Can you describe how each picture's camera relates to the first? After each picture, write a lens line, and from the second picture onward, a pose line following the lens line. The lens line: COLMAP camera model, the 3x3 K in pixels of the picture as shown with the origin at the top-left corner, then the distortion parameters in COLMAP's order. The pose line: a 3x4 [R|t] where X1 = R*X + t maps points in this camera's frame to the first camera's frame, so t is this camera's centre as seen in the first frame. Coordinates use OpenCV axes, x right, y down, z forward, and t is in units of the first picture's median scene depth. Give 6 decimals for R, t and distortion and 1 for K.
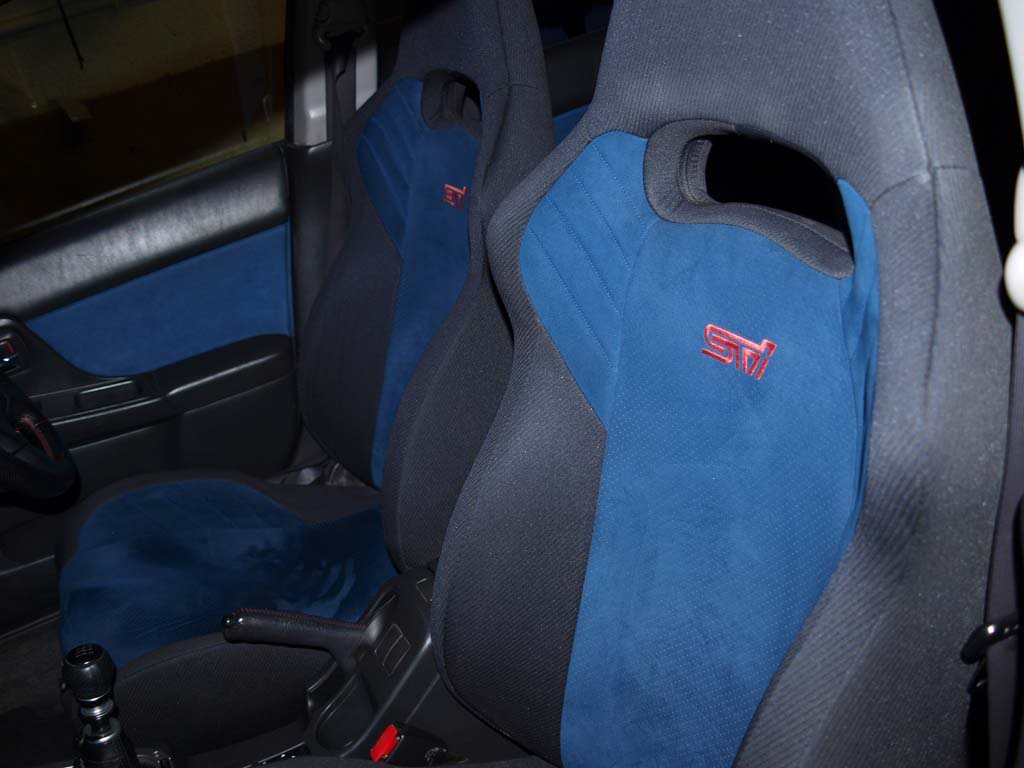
lens RADIAL K [[1042.5, 0, 508.2], [0, 1042.5, 380.8], [0, 0, 1]] dist [-0.101300, 0.000000]
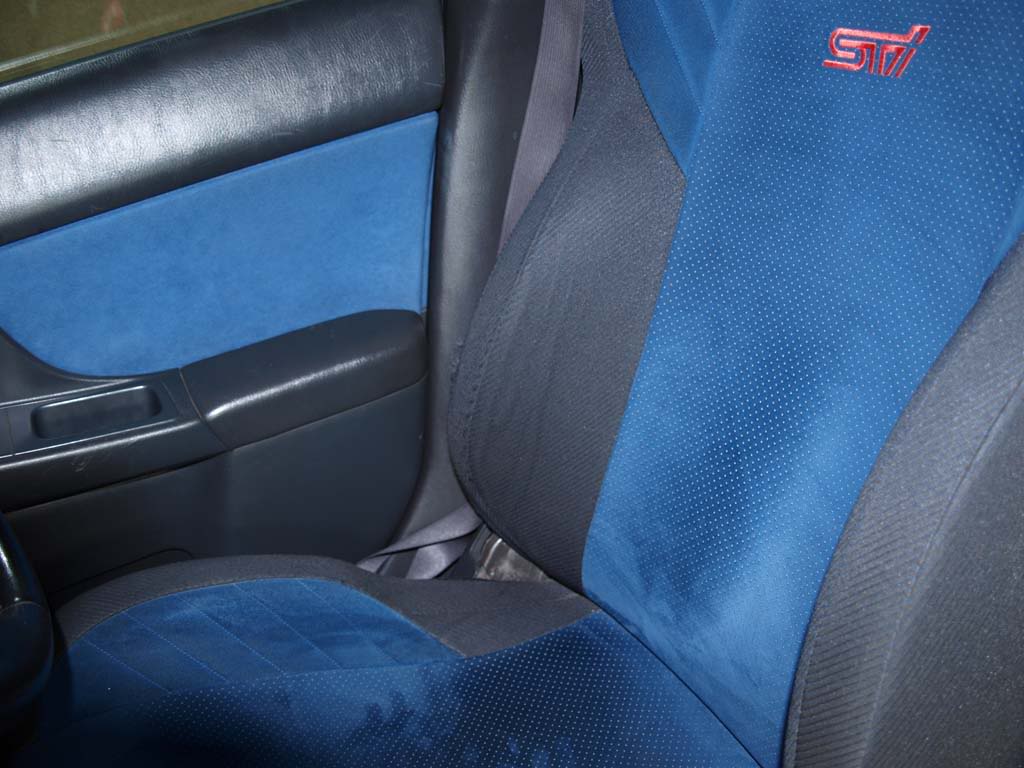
lens RADIAL K [[1042.5, 0, 515.1], [0, 1042.5, 385.0], [0, 0, 1]] dist [-0.101300, 0.000000]
pose [[0.996374, 0.035894, 0.077136, -0.211351], [-0.038030, 0.998928, 0.026411, -0.022321], [-0.076105, -0.029249, 0.996671, 0.446626]]
